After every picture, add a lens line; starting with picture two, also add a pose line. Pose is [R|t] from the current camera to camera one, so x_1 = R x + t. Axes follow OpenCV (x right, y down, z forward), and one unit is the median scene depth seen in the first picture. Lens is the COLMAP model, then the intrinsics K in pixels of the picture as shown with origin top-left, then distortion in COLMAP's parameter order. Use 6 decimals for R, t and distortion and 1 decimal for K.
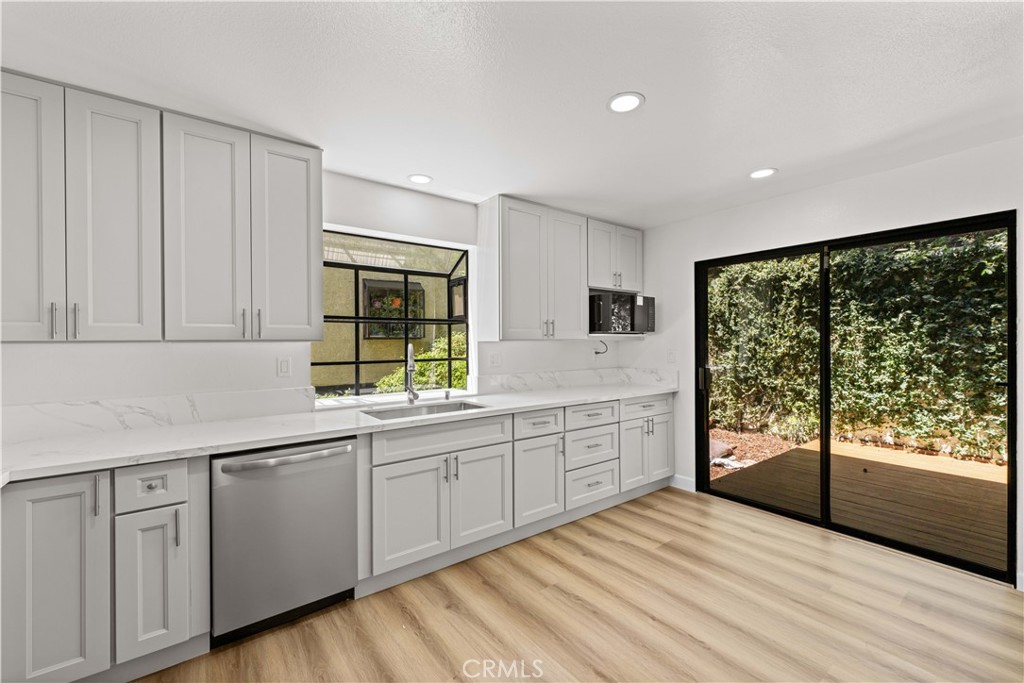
lens RADIAL K [[414.1, 0, 511.1], [0, 414.1, 339.8], [0, 0, 1]] dist [-0.000094, -0.001059]
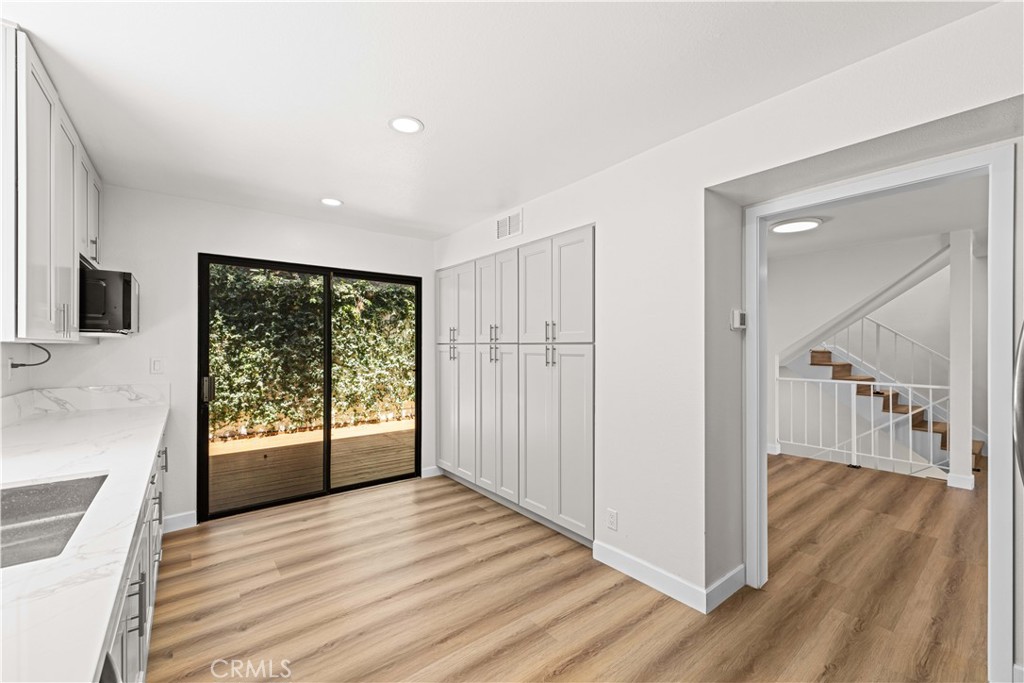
lens RADIAL K [[414.1, 0, 511.3], [0, 414.1, 347.0], [0, 0, 1]] dist [-0.000094, -0.001059]
pose [[-0.017447, 0.006601, 0.999826, -0.316029], [-0.003815, 0.999970, -0.006668, 0.006532], [-0.999841, -0.003930, -0.017422, 0.289180]]
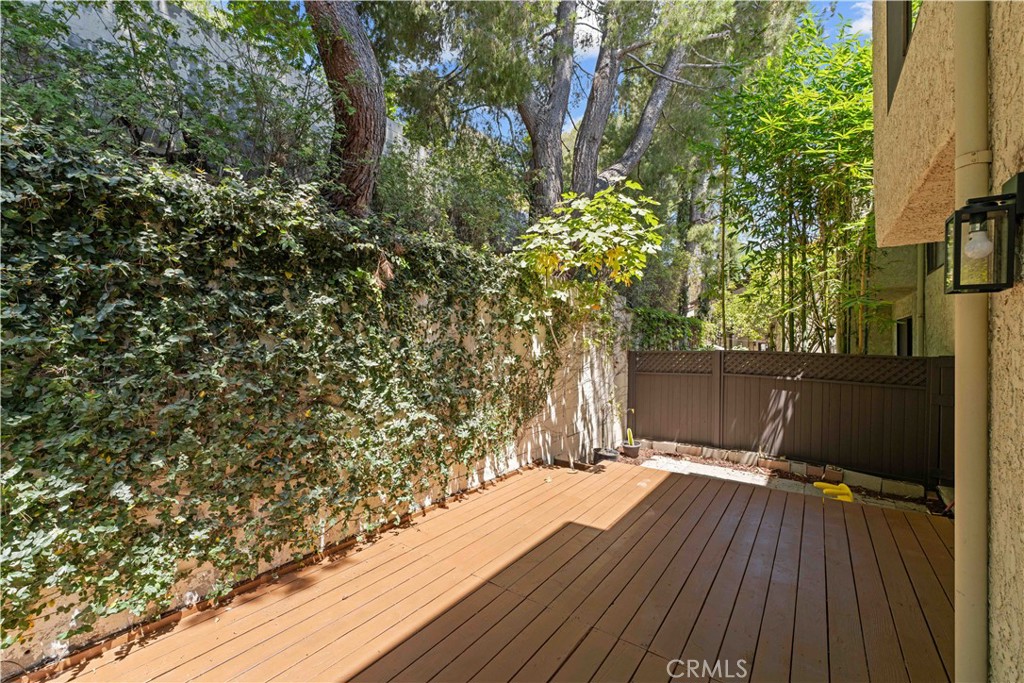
lens RADIAL K [[414.1, 0, 506.3], [0, 414.1, 346.5], [0, 0, 1]] dist [-0.000094, -0.001059]
pose [[-0.284021, 0.006266, 0.958798, 0.504434], [-0.001111, 0.999976, -0.006864, -0.024578], [-0.958817, -0.003015, -0.284007, 0.811302]]
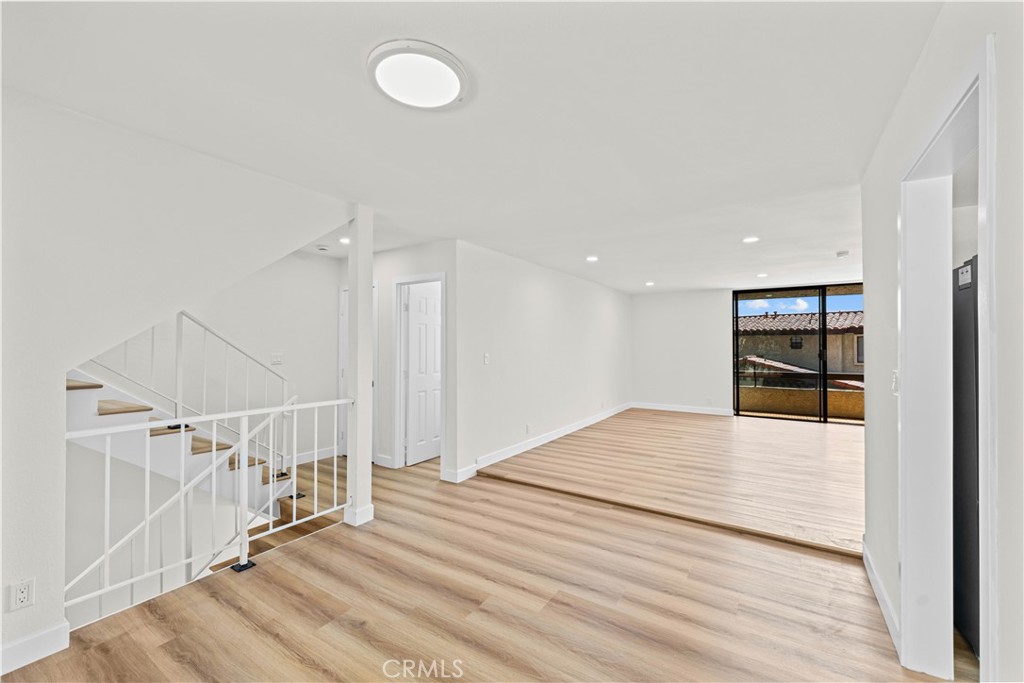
lens RADIAL K [[414.1, 0, 512.9], [0, 414.1, 342.5], [0, 0, 1]] dist [-0.000094, -0.001059]
pose [[-0.941908, 0.004455, -0.335843, 0.505132], [0.008400, 0.999912, -0.010295, -0.004028], [0.335767, -0.012518, -0.941862, 0.090714]]
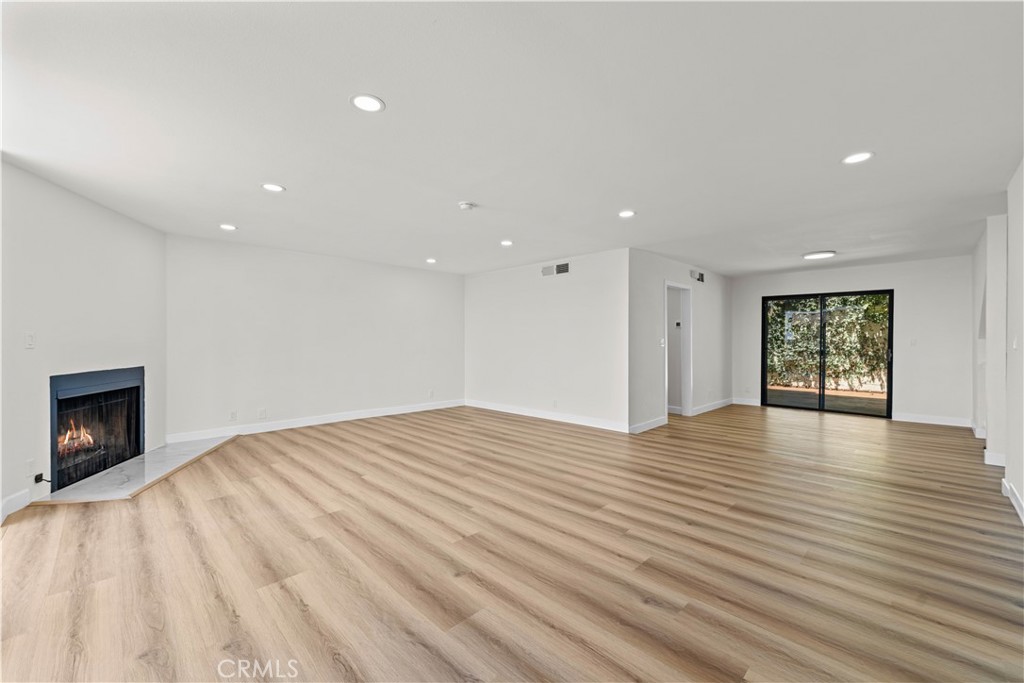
lens RADIAL K [[414.1, 0, 512.6], [0, 414.1, 342.9], [0, 0, 1]] dist [-0.000094, -0.001059]
pose [[0.991437, 0.005458, 0.130472, -0.602028], [-0.006457, 0.999953, 0.007234, 0.026395], [-0.130426, -0.008014, 0.991426, -1.355855]]
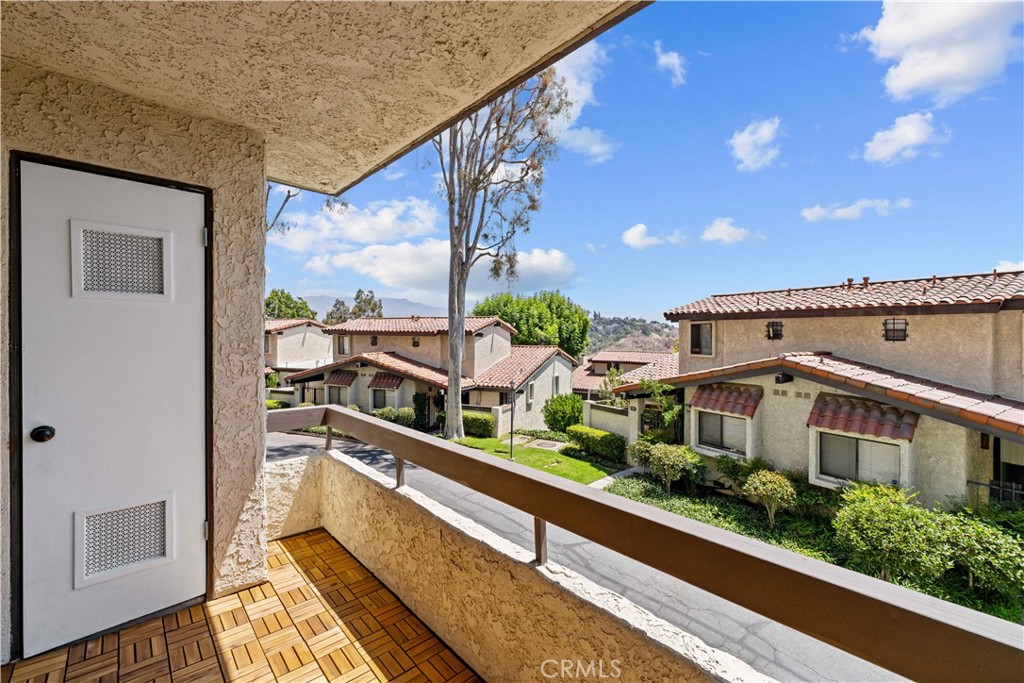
lens RADIAL K [[414.1, 0, 511.3], [0, 414.1, 335.8], [0, 0, 1]] dist [-0.000094, -0.001059]
pose [[-0.995193, 0.001774, -0.097914, -1.291775], [0.001832, 0.999998, -0.000505, 0.009460], [0.097913, -0.000682, -0.995195, -0.842133]]
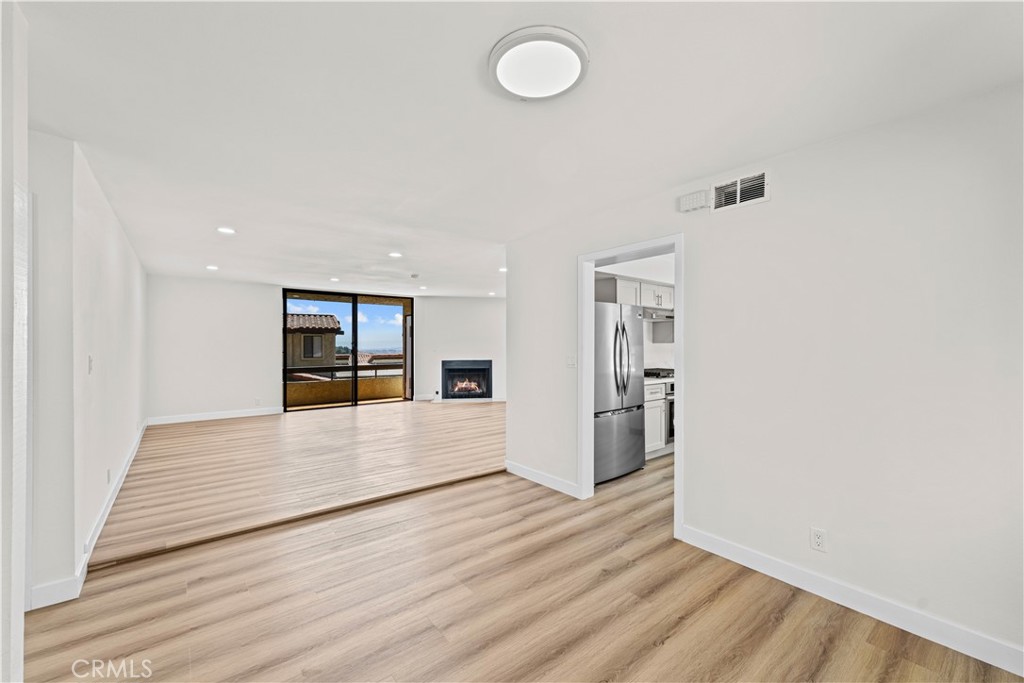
lens RADIAL K [[414.1, 0, 514.9], [0, 414.1, 343.7], [0, 0, 1]] dist [-0.000094, -0.001059]
pose [[0.033121, 0.006362, -0.999431, 0.806517], [0.003259, 0.999974, 0.006473, -0.005419], [0.999446, -0.003471, 0.033100, -0.296691]]
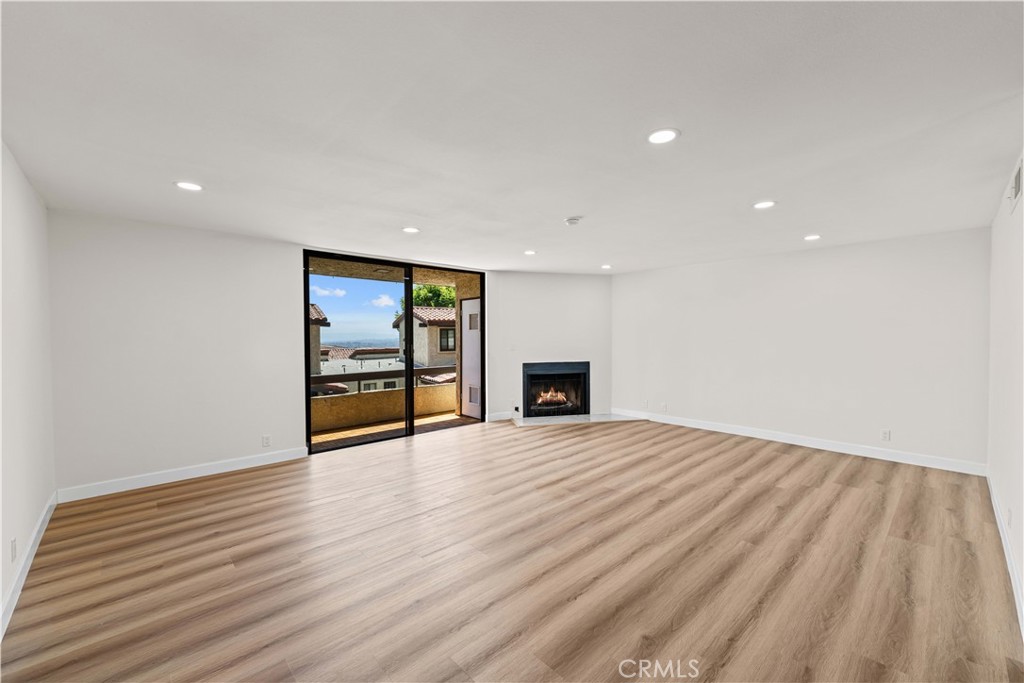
lens RADIAL K [[414.1, 0, 515.7], [0, 414.1, 342.0], [0, 0, 1]] dist [-0.000094, -0.001059]
pose [[0.105564, 0.023539, -0.994134, 0.168538], [0.007391, 0.999674, 0.024455, -0.018497], [0.994385, -0.009929, 0.105356, -0.767897]]
